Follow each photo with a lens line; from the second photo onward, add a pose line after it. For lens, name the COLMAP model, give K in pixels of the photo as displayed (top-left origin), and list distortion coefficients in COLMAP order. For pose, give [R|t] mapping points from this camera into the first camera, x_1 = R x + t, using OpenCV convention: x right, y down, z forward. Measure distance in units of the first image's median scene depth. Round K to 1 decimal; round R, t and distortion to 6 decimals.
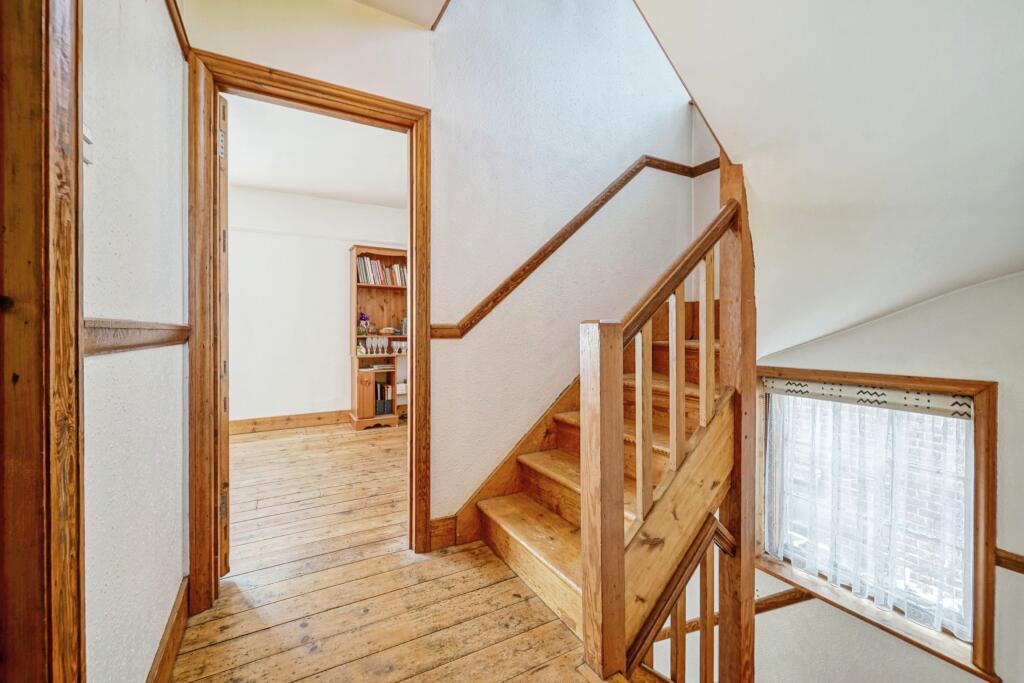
lens RADIAL K [[424.0, 0, 512.0], [0, 424.0, 341.5], [0, 0, 1]] dist [-0.009942, -0.000247]
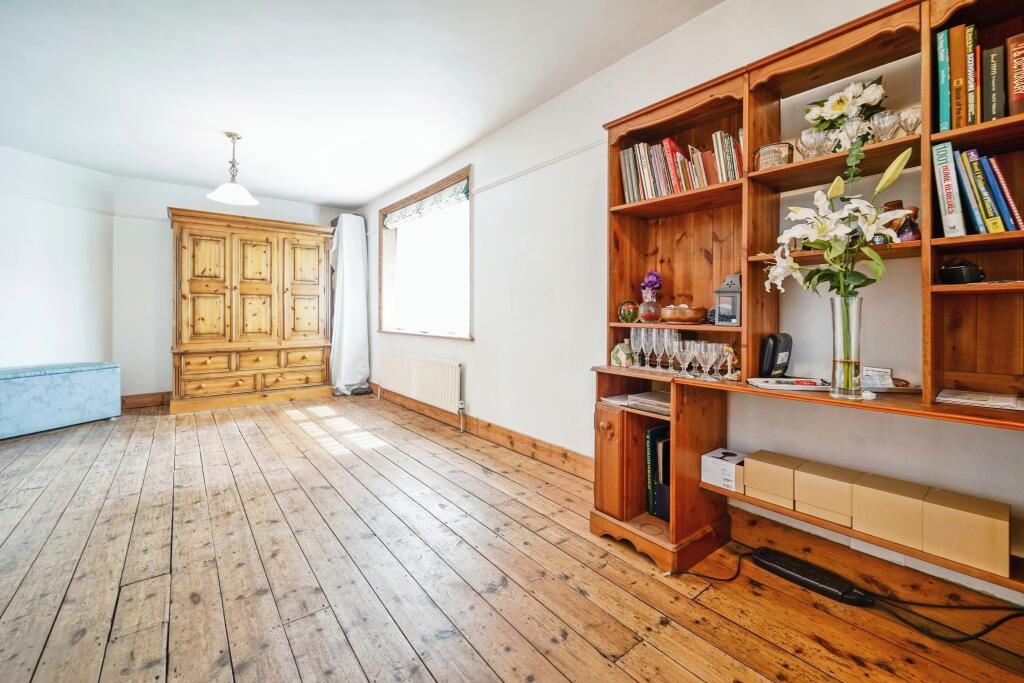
lens RADIAL K [[429.8, 0, 510.6], [0, 429.8, 315.8], [0, 0, 1]] dist [0.016848, 0.000012]
pose [[0.141940, 0.007973, -0.989843, 0.078228], [-0.023270, 0.999718, 0.004716, -0.020845], [0.989602, 0.022364, 0.142086, 0.825361]]
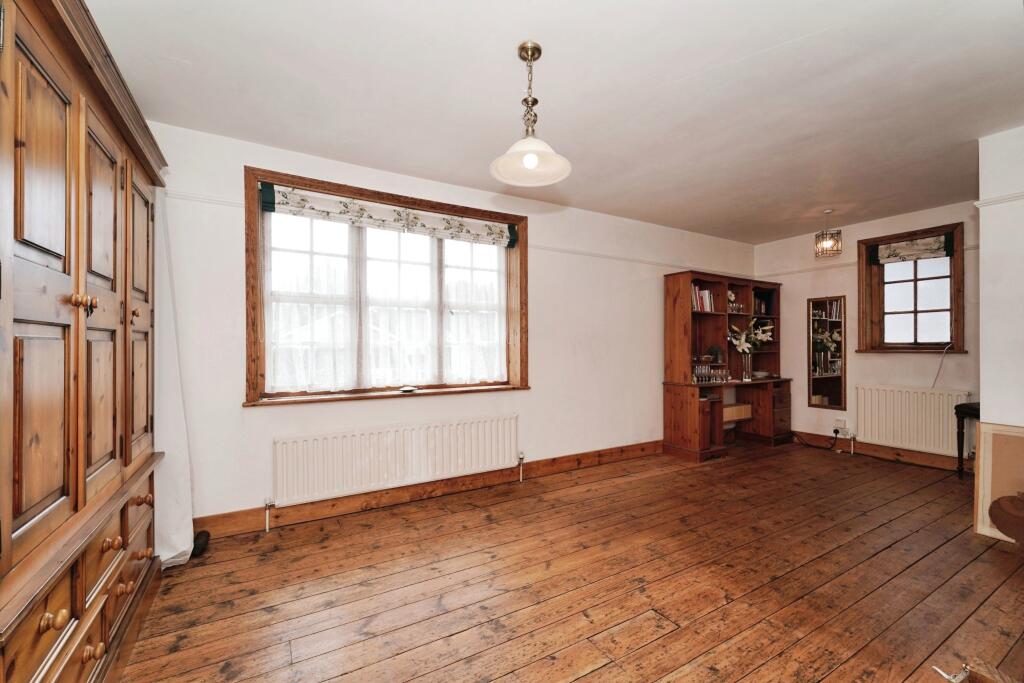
lens RADIAL K [[424.0, 0, 512.0], [0, 424.0, 341.5], [0, 0, 1]] dist [-0.009942, -0.000247]
pose [[0.999901, -0.001359, 0.014000, -0.791876], [0.001880, 0.999304, -0.037268, -0.029014], [-0.013939, 0.037290, 0.999207, 0.028407]]
